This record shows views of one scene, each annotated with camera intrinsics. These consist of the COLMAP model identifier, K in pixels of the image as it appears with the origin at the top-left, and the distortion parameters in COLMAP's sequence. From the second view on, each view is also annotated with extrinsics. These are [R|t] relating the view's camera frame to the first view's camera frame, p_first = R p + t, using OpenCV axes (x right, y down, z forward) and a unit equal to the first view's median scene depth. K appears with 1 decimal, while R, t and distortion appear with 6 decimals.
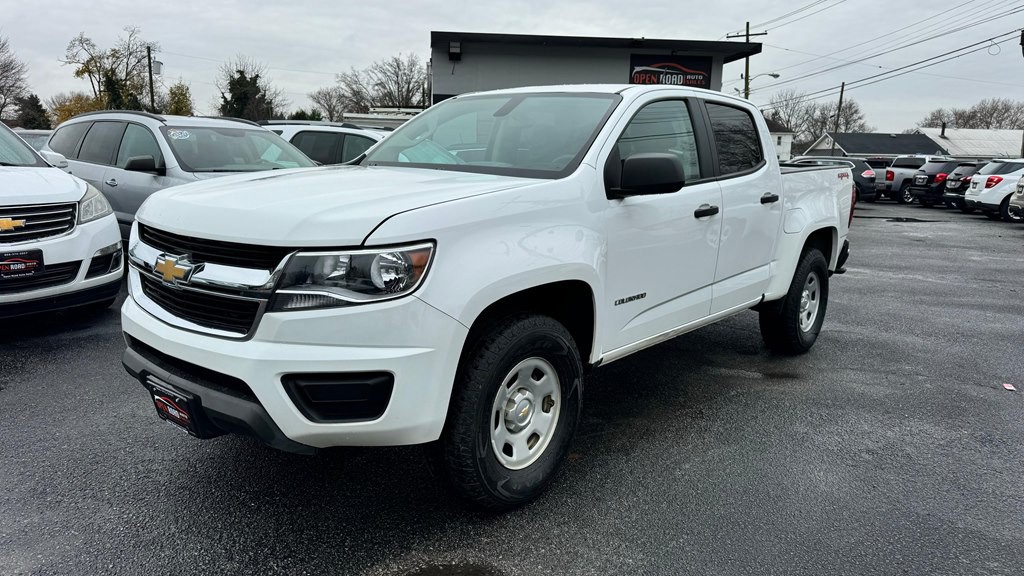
lens RADIAL K [[720.2, 0, 512.0], [0, 720.2, 288.0], [0, 0, 1]] dist [0.093736, -0.136105]
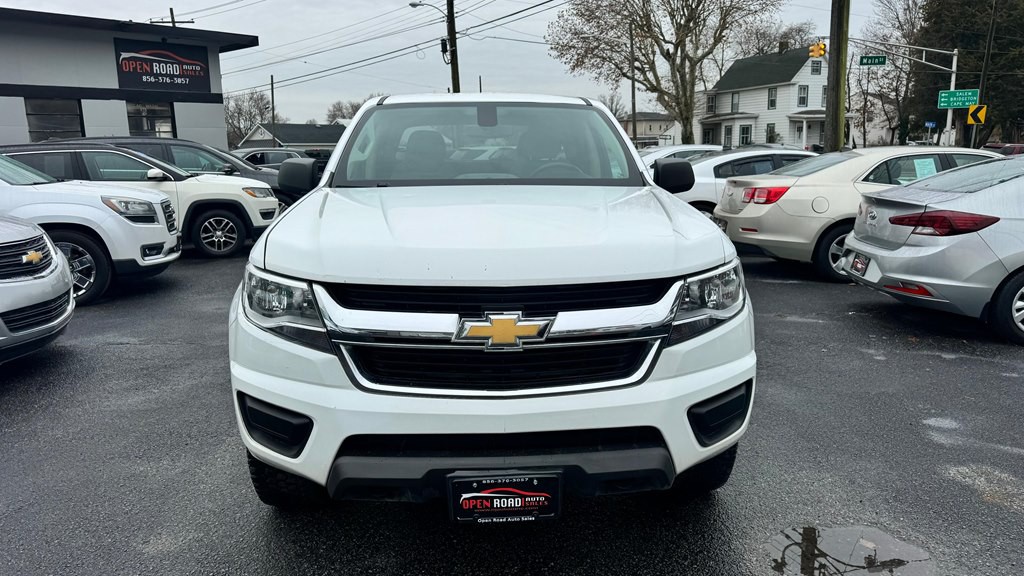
lens RADIAL K [[720.2, 0, 512.0], [0, 720.2, 288.0], [0, 0, 1]] dist [0.093736, -0.136105]
pose [[0.739420, -0.160740, 0.653774, -0.104530], [0.153183, 0.985778, 0.069117, -0.013422], [-0.655586, 0.049041, 0.753527, 0.040777]]
